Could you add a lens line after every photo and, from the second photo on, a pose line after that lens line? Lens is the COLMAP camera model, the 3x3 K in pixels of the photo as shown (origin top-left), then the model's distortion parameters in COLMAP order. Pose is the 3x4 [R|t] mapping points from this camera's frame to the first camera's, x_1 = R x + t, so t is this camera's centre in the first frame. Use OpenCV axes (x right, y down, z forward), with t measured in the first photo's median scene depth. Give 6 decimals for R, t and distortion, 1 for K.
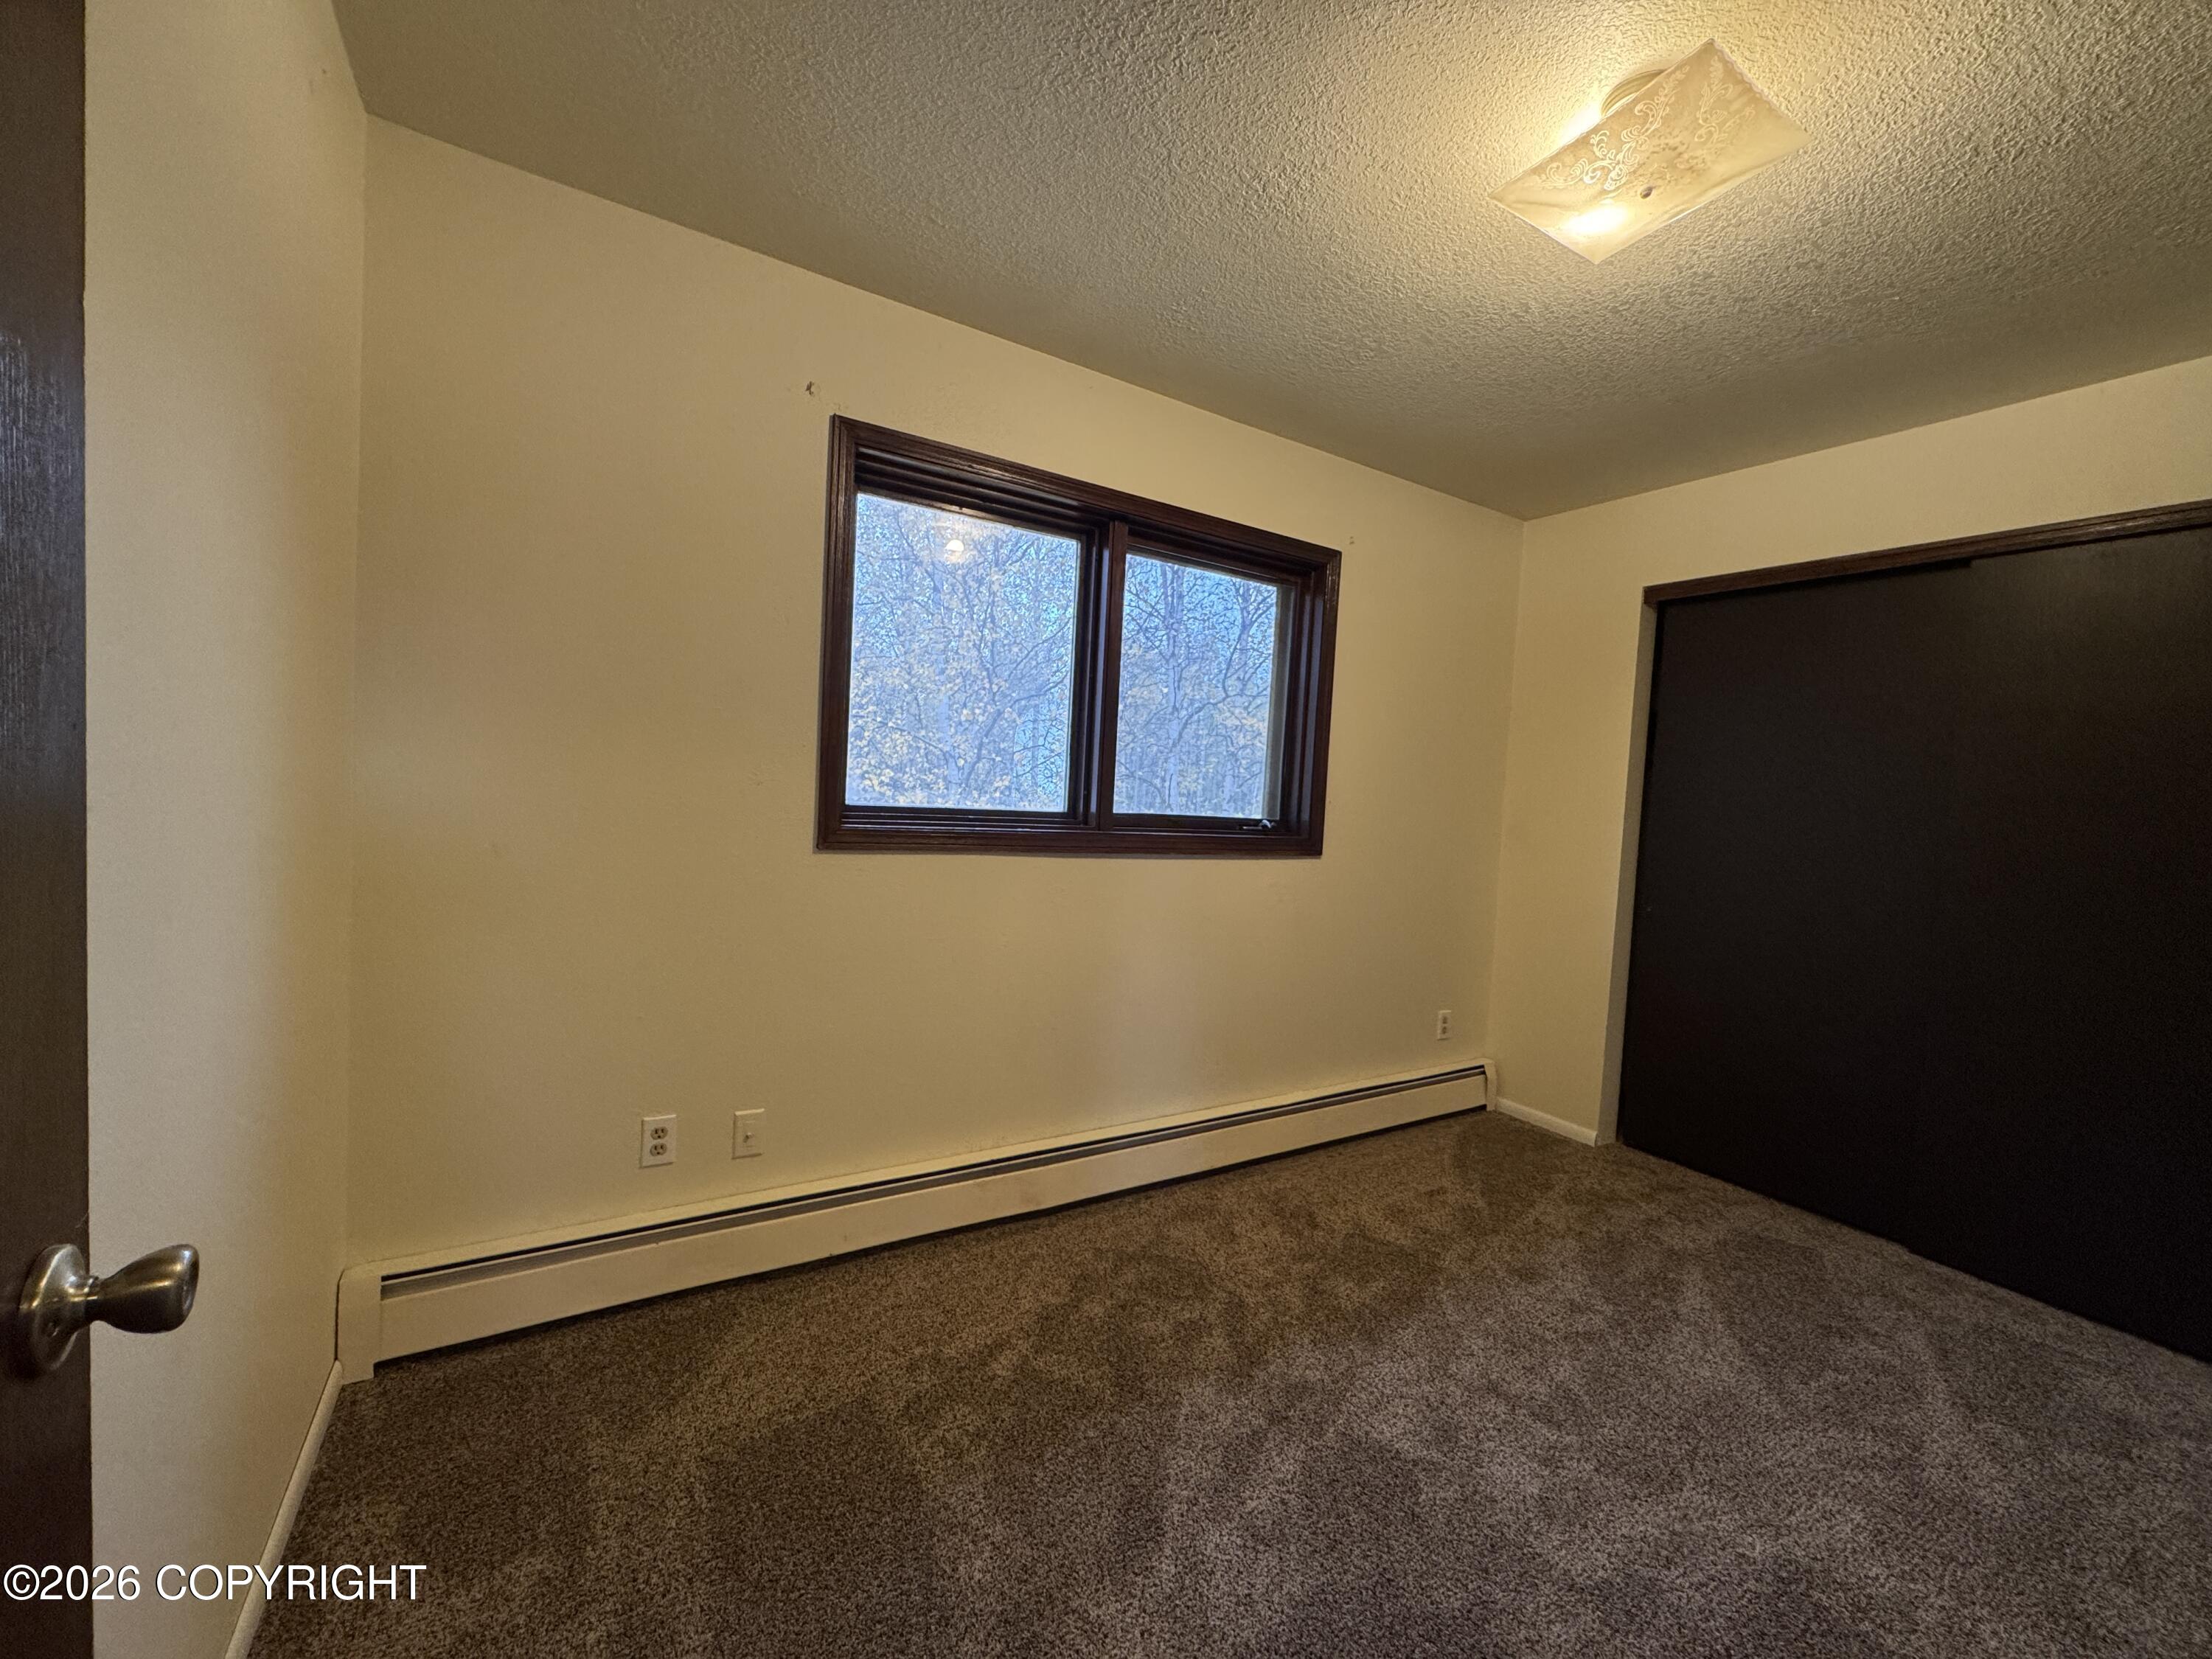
lens RADIAL K [[877.1, 0, 1115.8], [0, 877.1, 835.2], [0, 0, 1]] dist [-0.002493, -0.000410]
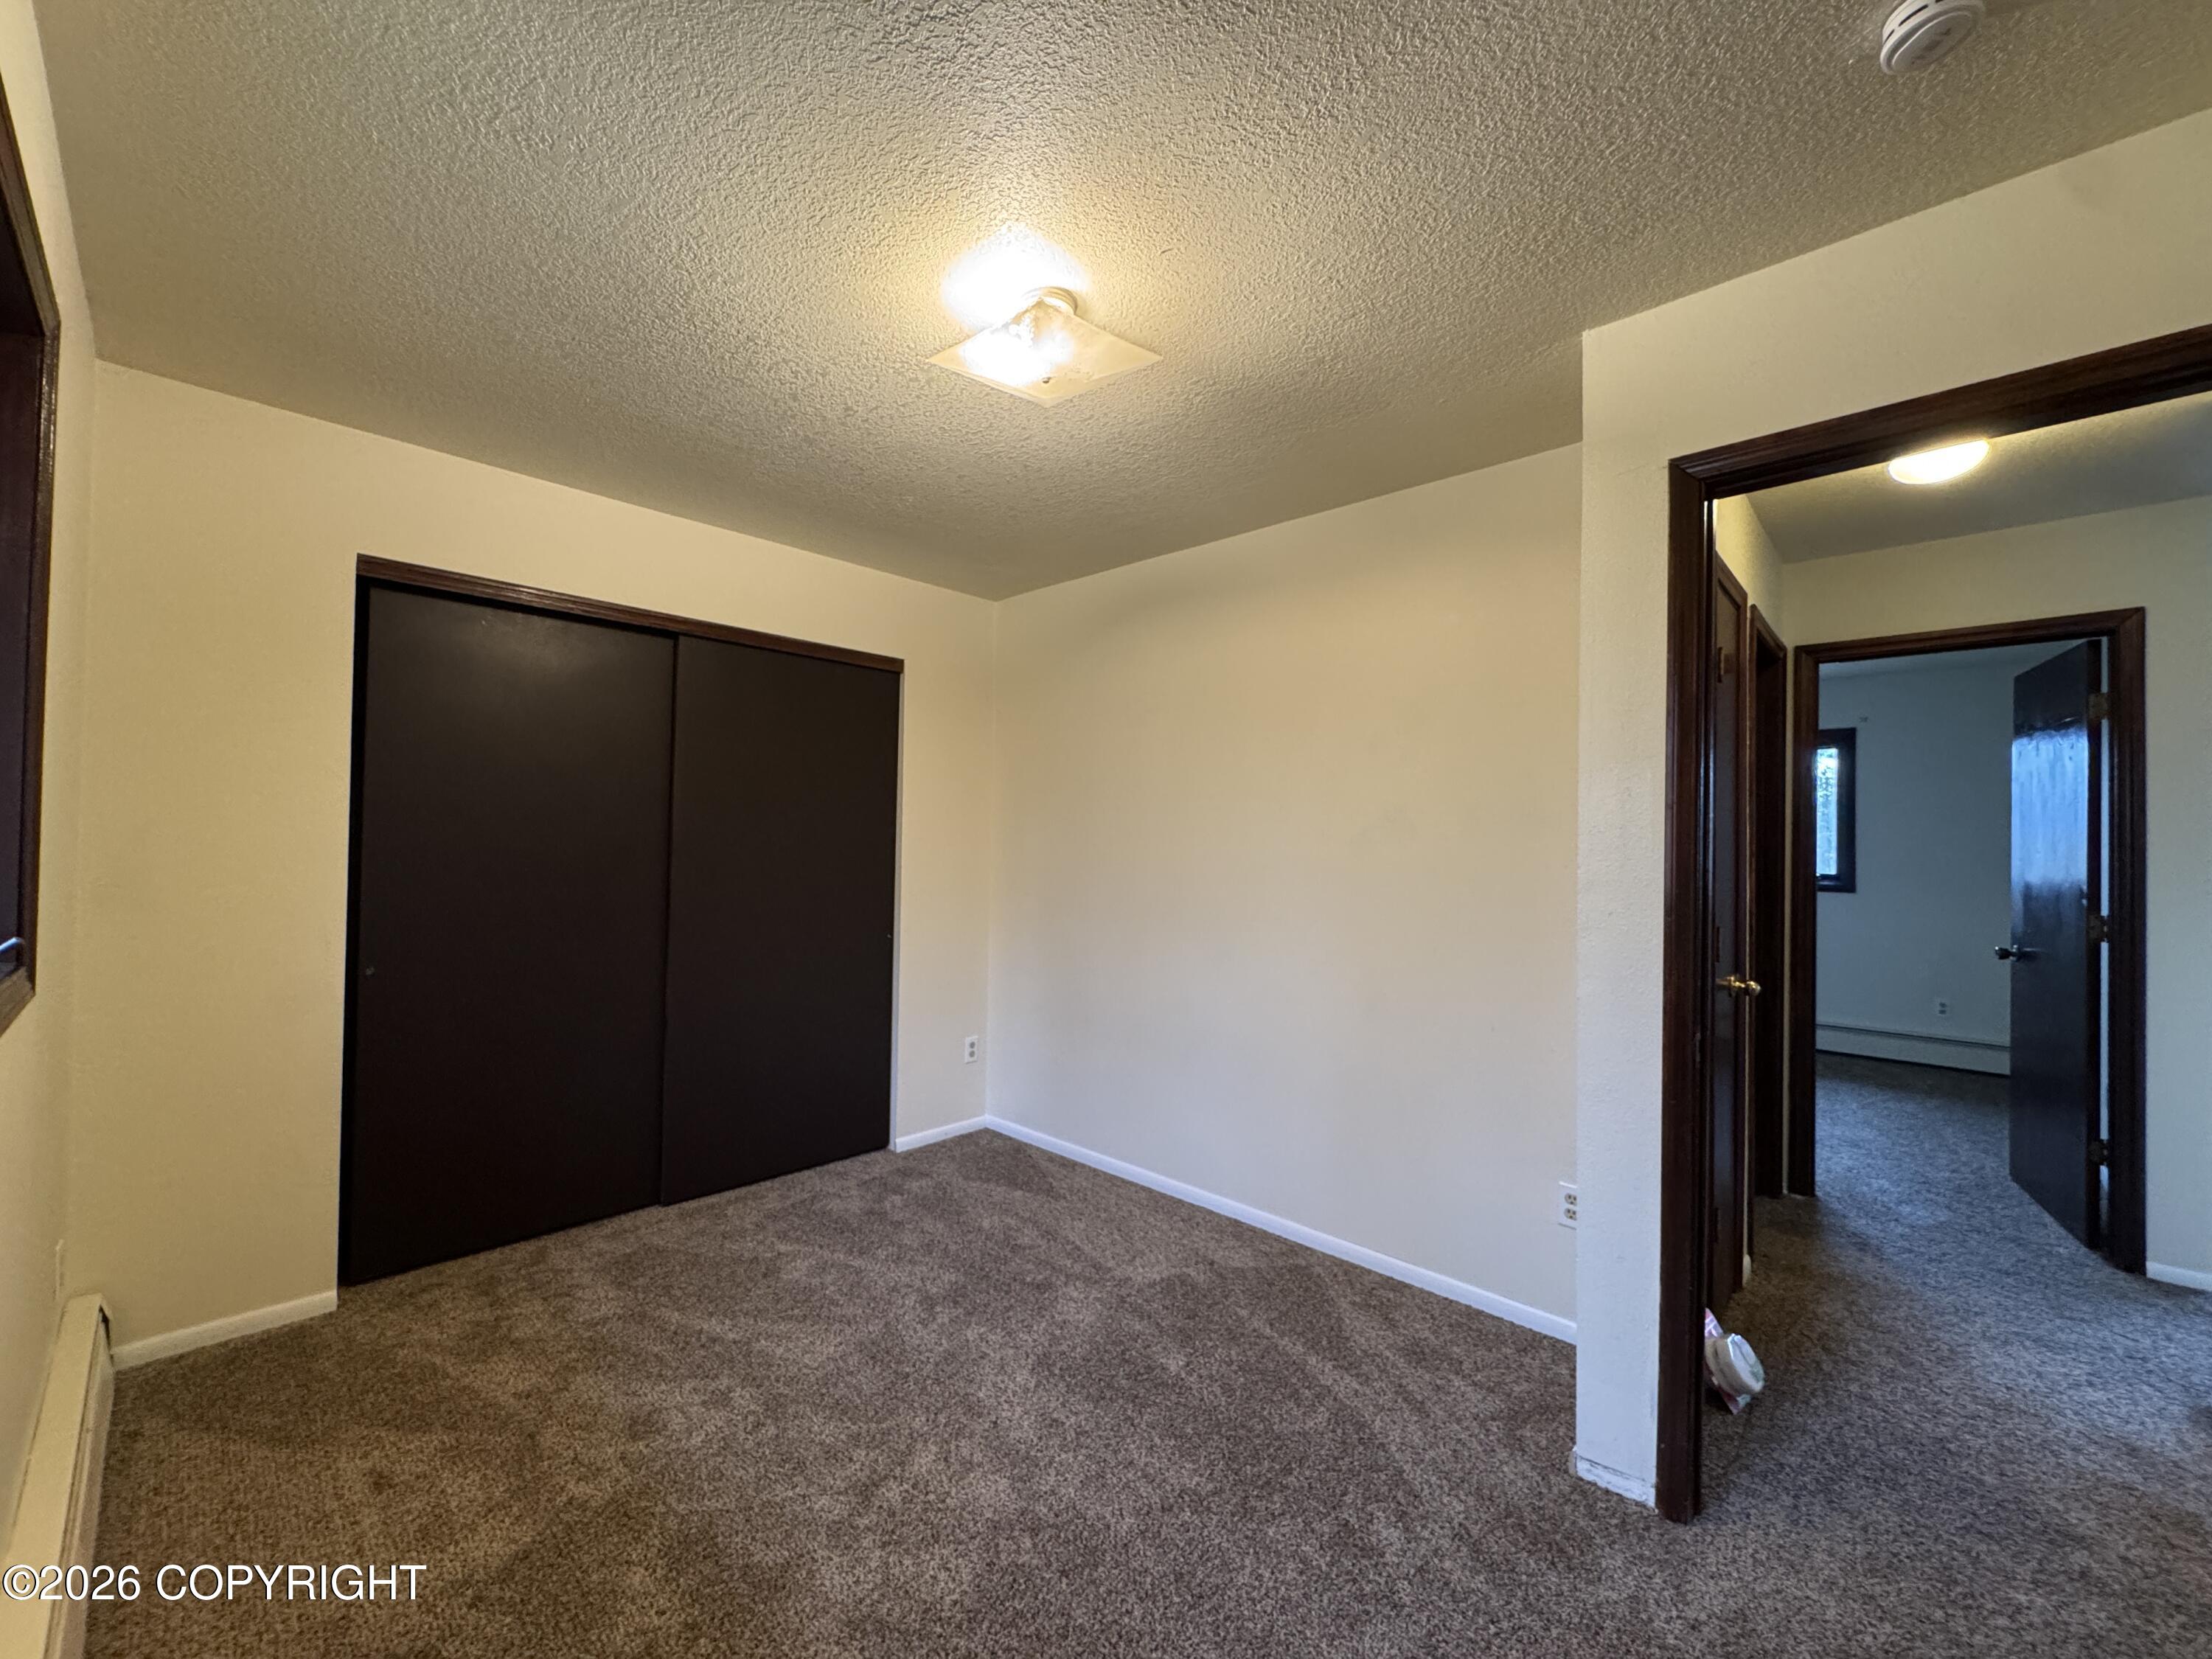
lens RADIAL K [[877.1, 0, 1102.9], [0, 877.1, 833.6], [0, 0, 1]] dist [-0.002493, -0.000410]
pose [[-0.240071, -0.047197, 0.969607, -0.383383], [0.018385, 0.998417, 0.053151, -0.087188], [-0.970581, 0.030586, -0.238823, 0.709063]]
